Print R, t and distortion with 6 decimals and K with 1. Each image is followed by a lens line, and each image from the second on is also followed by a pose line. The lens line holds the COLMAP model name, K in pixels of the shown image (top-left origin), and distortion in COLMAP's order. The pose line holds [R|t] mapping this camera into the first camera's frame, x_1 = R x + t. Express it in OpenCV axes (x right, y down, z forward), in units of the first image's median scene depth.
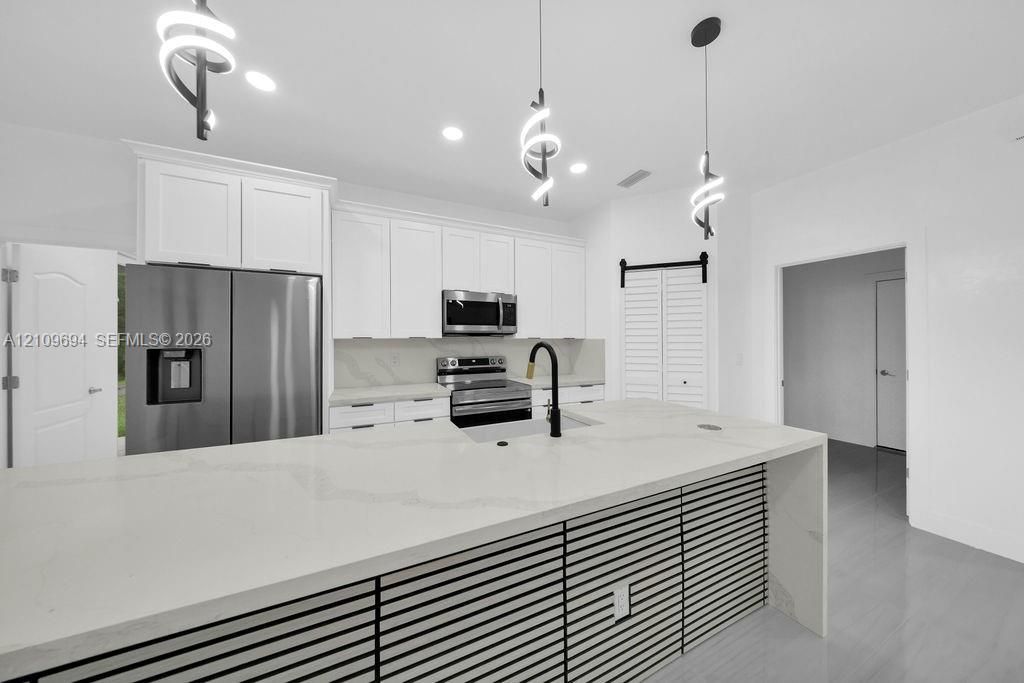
lens RADIAL K [[314.4, 0, 518.1], [0, 314.4, 341.8], [0, 0, 1]] dist [-0.000769, -0.000050]
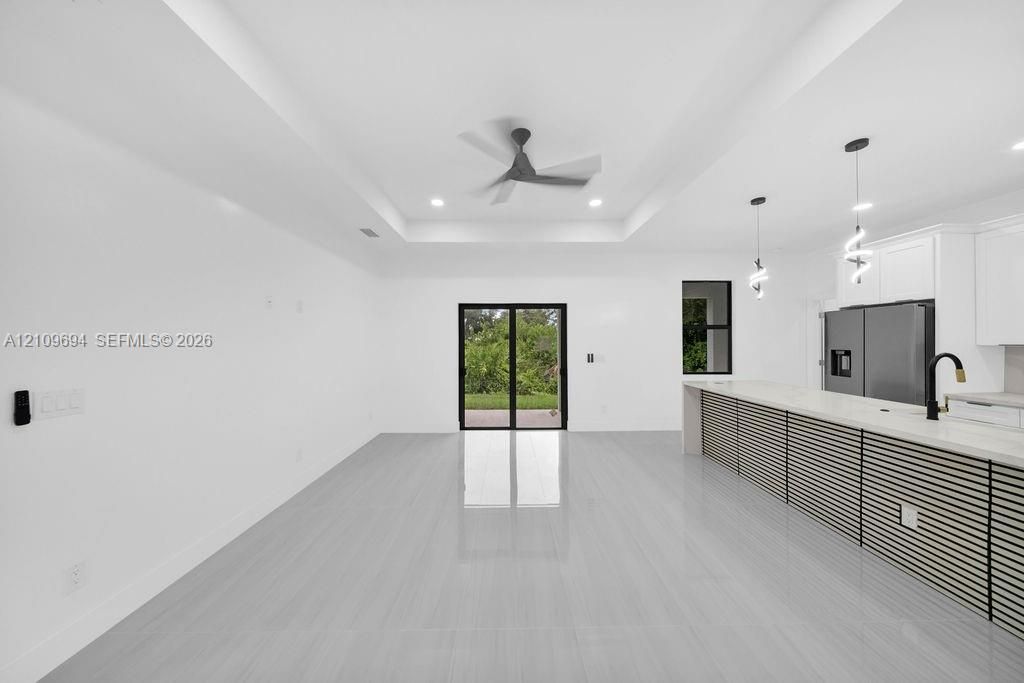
lens RADIAL K [[326.7, 0, 498.3], [0, 326.7, 340.4], [0, 0, 1]] dist [-0.000261, -0.000062]
pose [[-0.436648, 0.002311, -0.899629, 1.153667], [0.001095, 0.999997, 0.002037, -0.028600], [0.899632, -0.000096, -0.436650, -0.060222]]
